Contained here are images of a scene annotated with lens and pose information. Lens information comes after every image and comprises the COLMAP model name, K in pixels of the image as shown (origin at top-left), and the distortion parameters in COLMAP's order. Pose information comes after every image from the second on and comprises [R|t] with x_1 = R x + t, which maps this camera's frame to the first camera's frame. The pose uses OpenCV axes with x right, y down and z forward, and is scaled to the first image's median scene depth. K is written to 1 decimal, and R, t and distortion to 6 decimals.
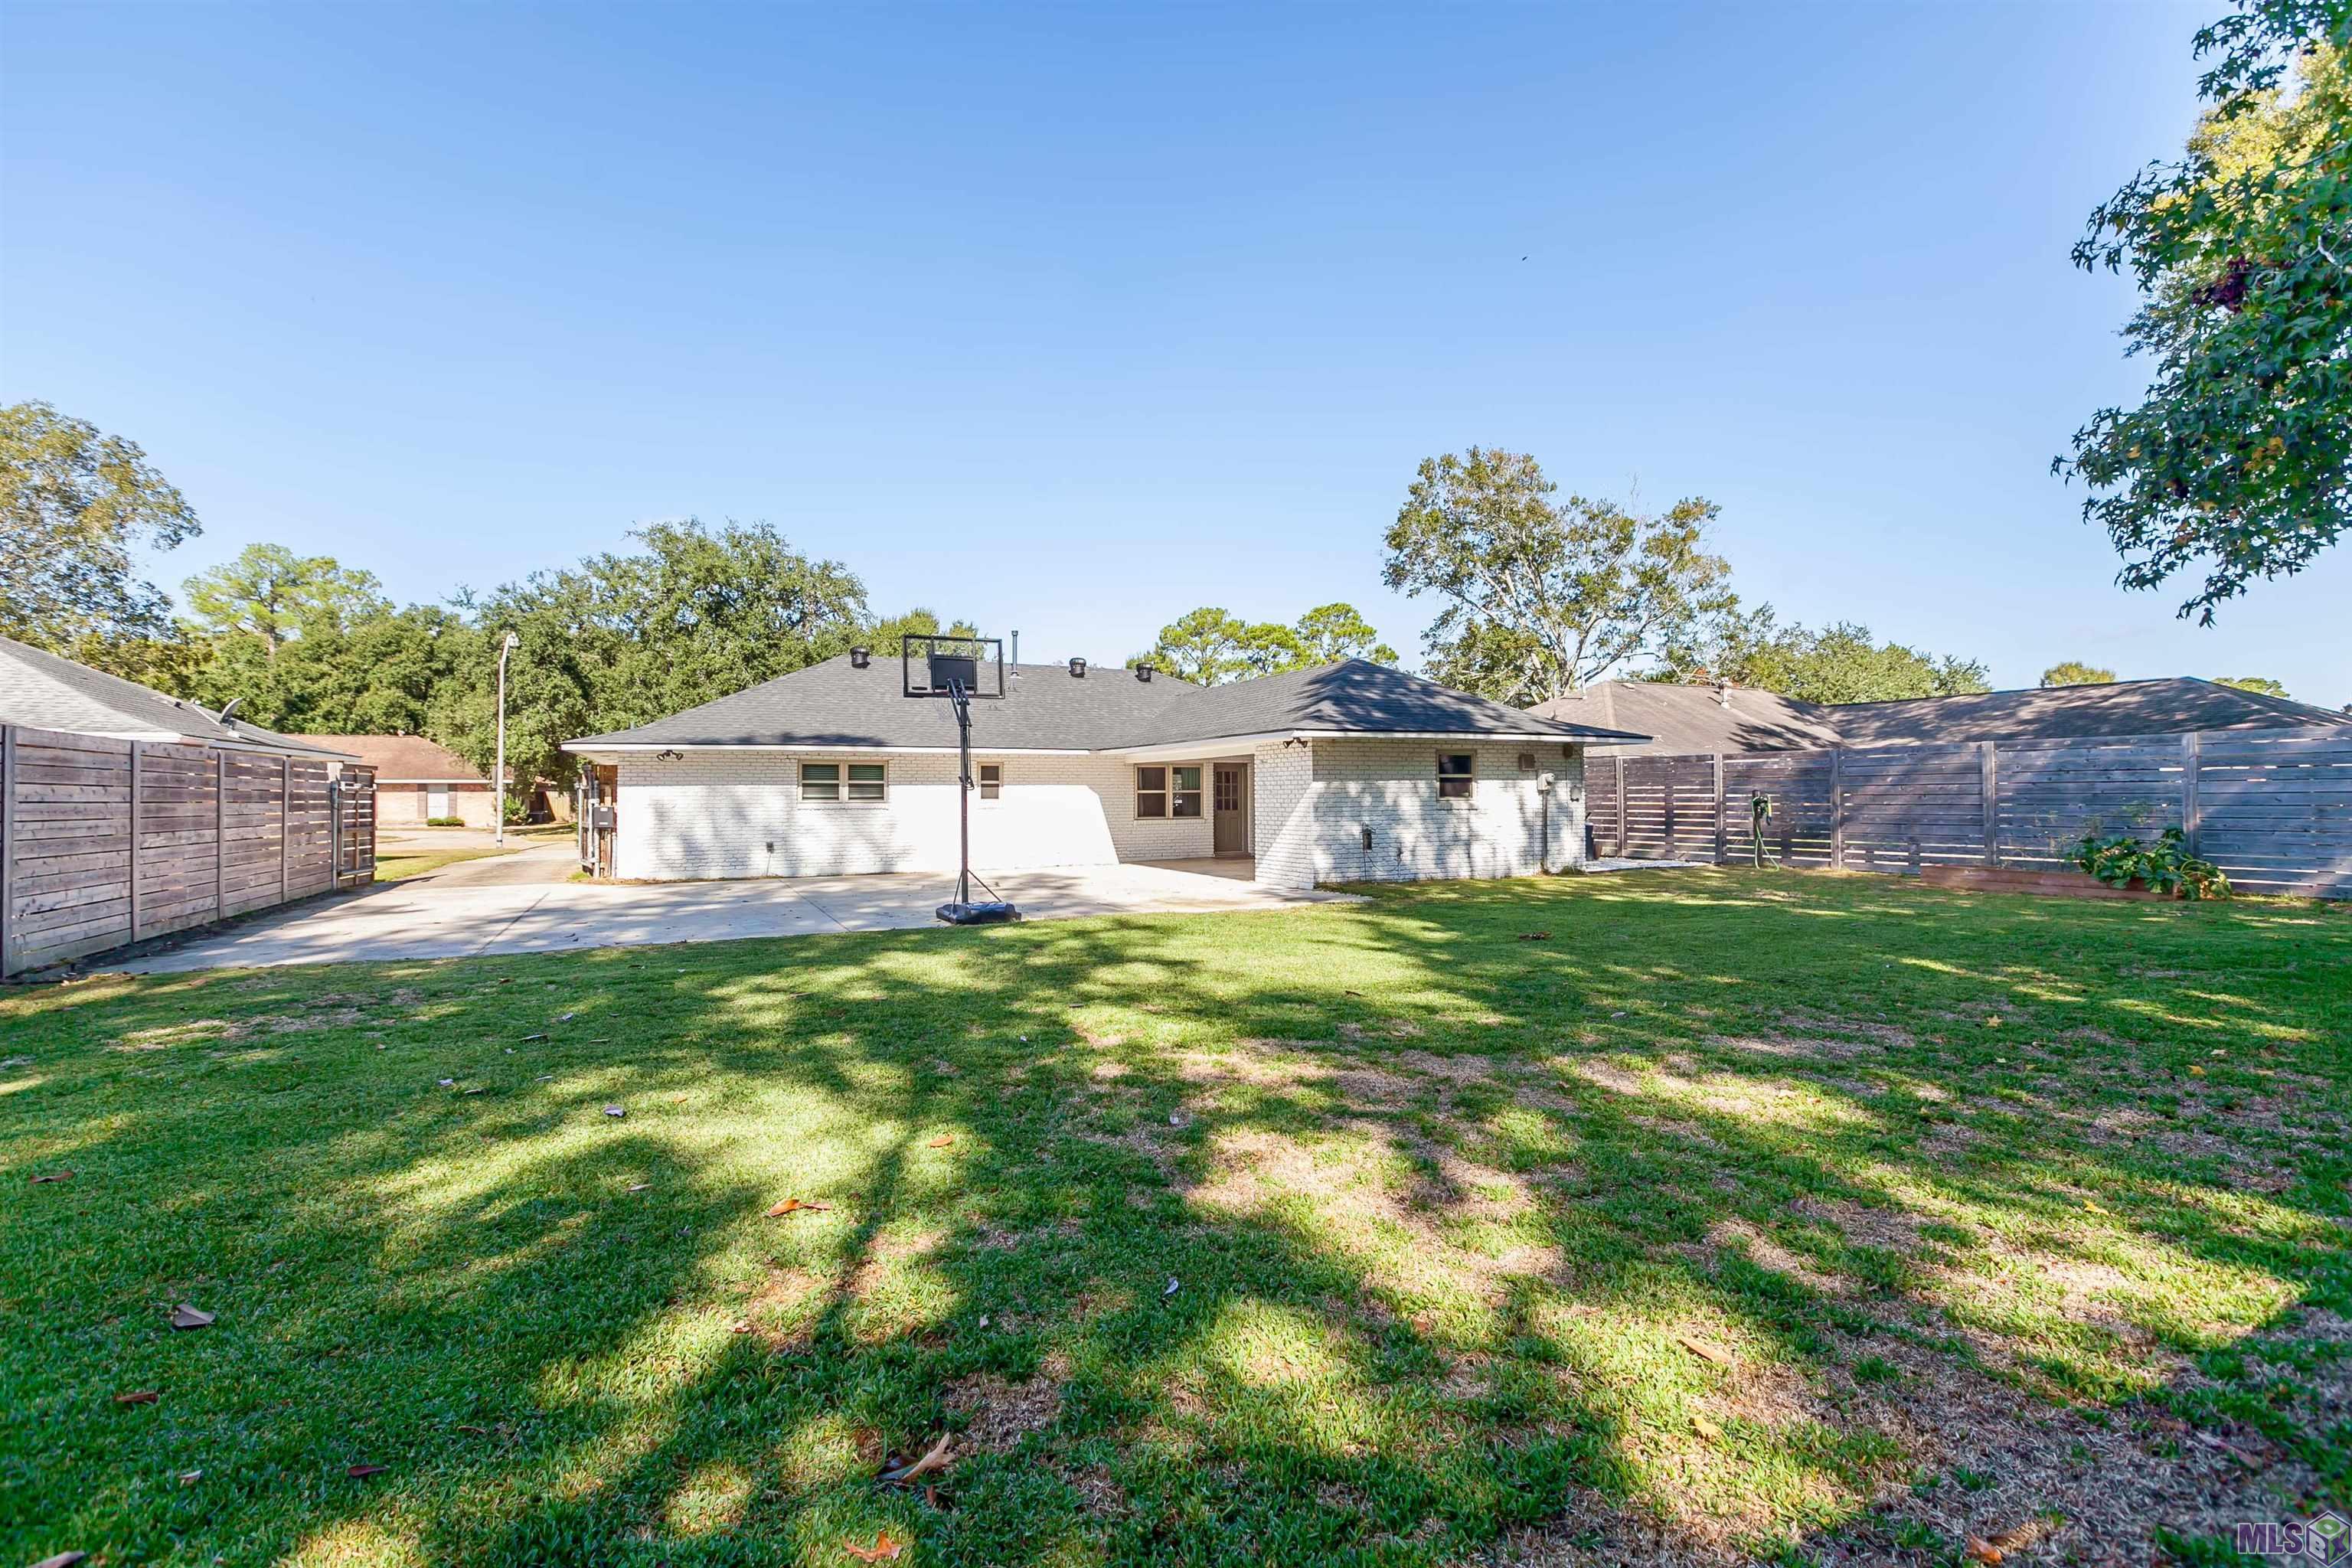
lens RADIAL K [[1064.8, 0, 1183.7], [0, 1064.8, 783.9], [0, 0, 1]] dist [0.003167, 0.001865]
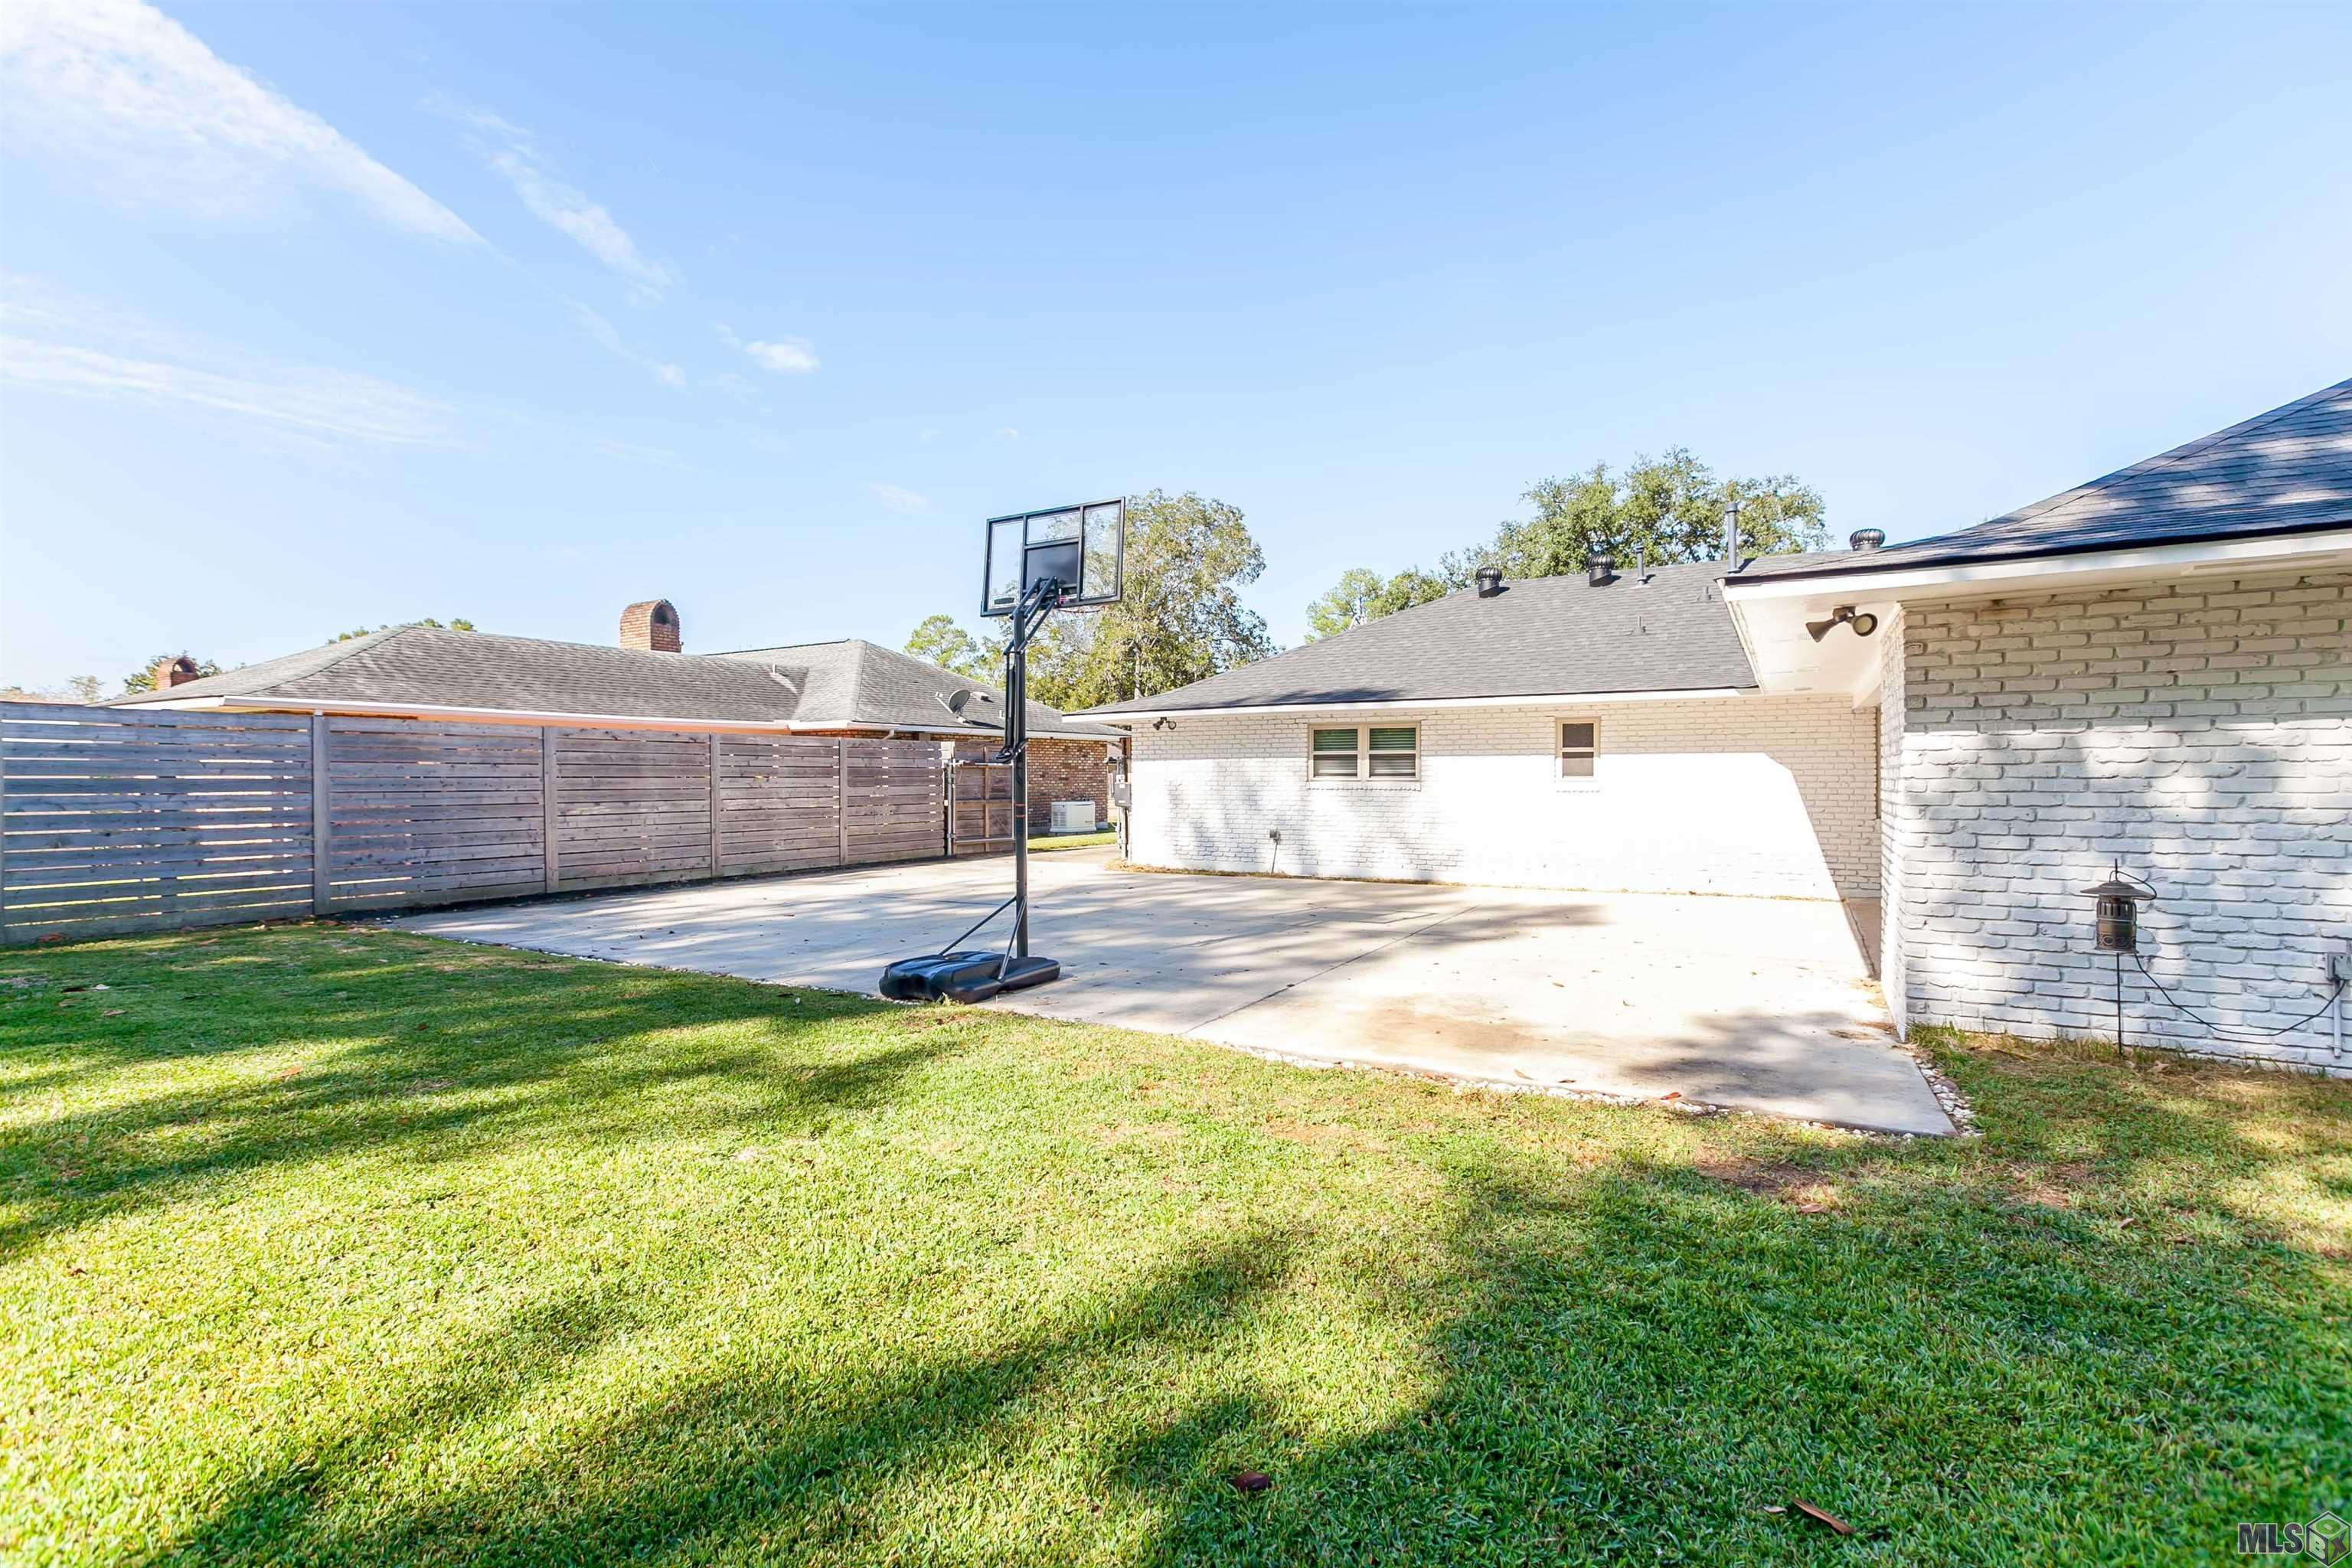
lens RADIAL K [[1064.8, 0, 1165.1], [0, 1064.8, 779.6], [0, 0, 1]] dist [0.003167, 0.001865]
pose [[0.561095, 0.007159, -0.827720, 0.216758], [0.008534, 0.999859, 0.014433, 0.004695], [0.827707, -0.015162, 0.560955, 0.492274]]
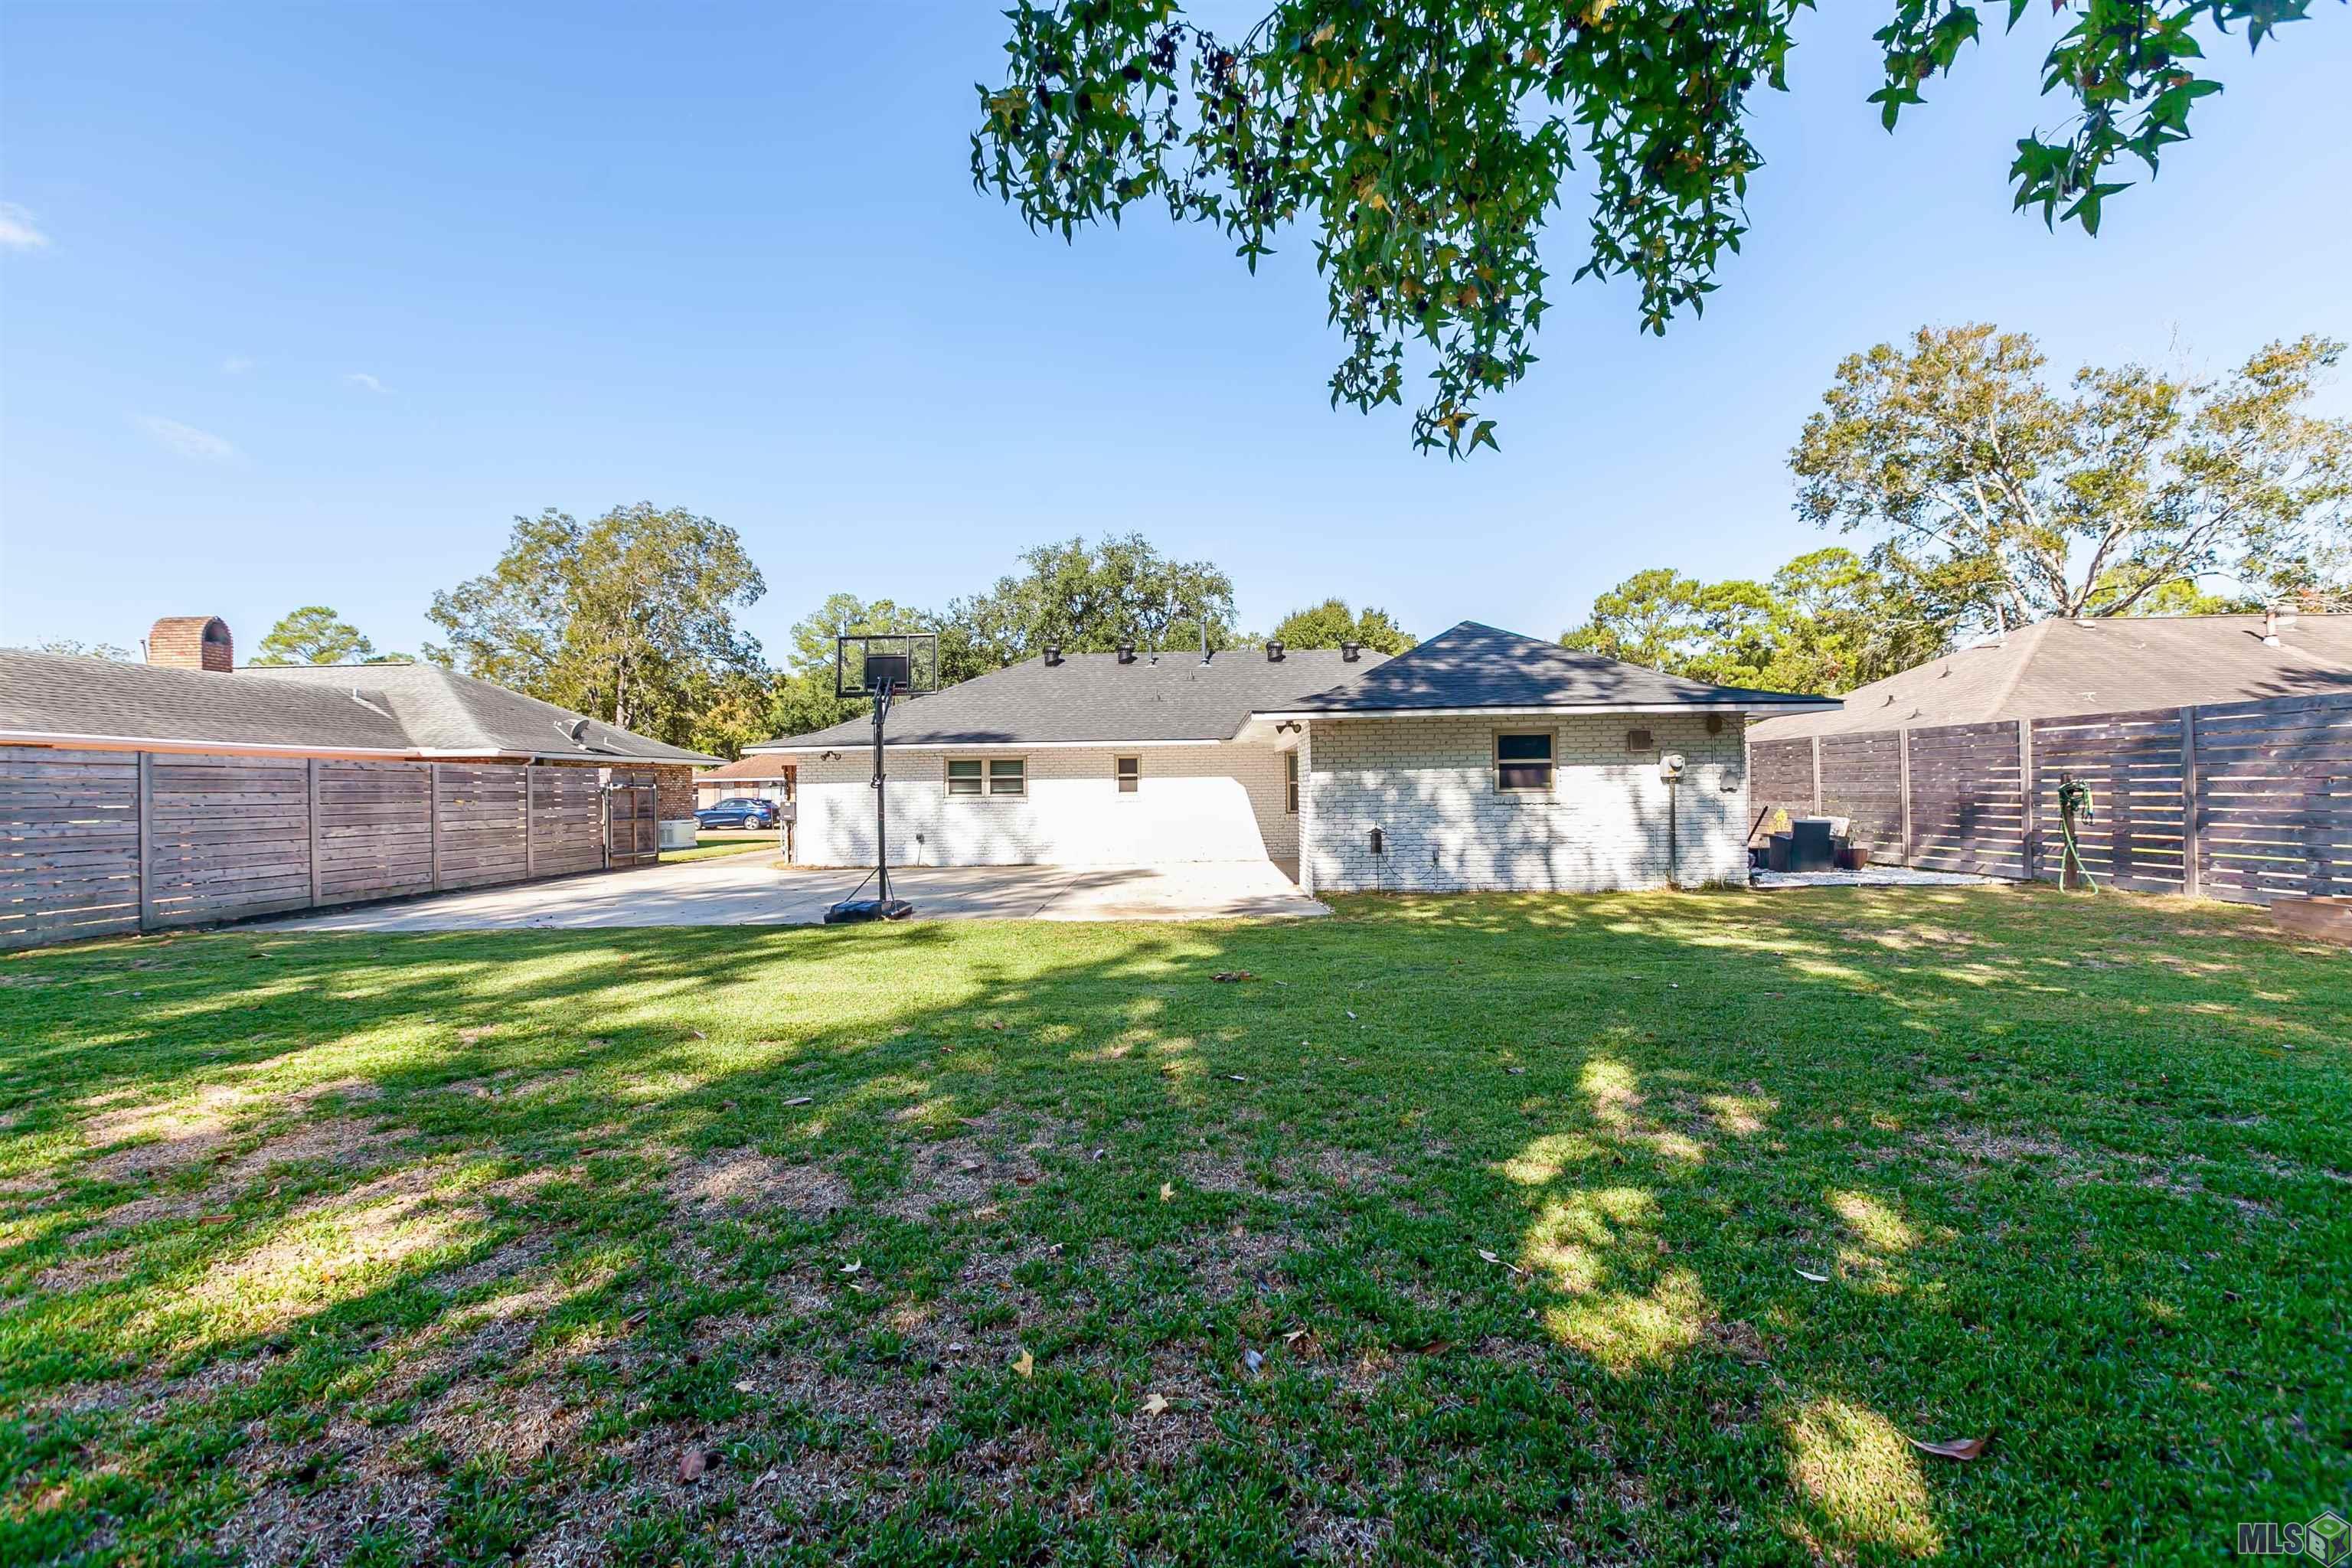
lens RADIAL K [[1064.8, 0, 1175.7], [0, 1064.8, 778.1], [0, 0, 1]] dist [0.003167, 0.001865]
pose [[0.893701, -0.012328, -0.448493, 0.325142], [0.015032, 0.999884, 0.002469, -0.001044], [0.448411, -0.008949, 0.893783, 0.155336]]
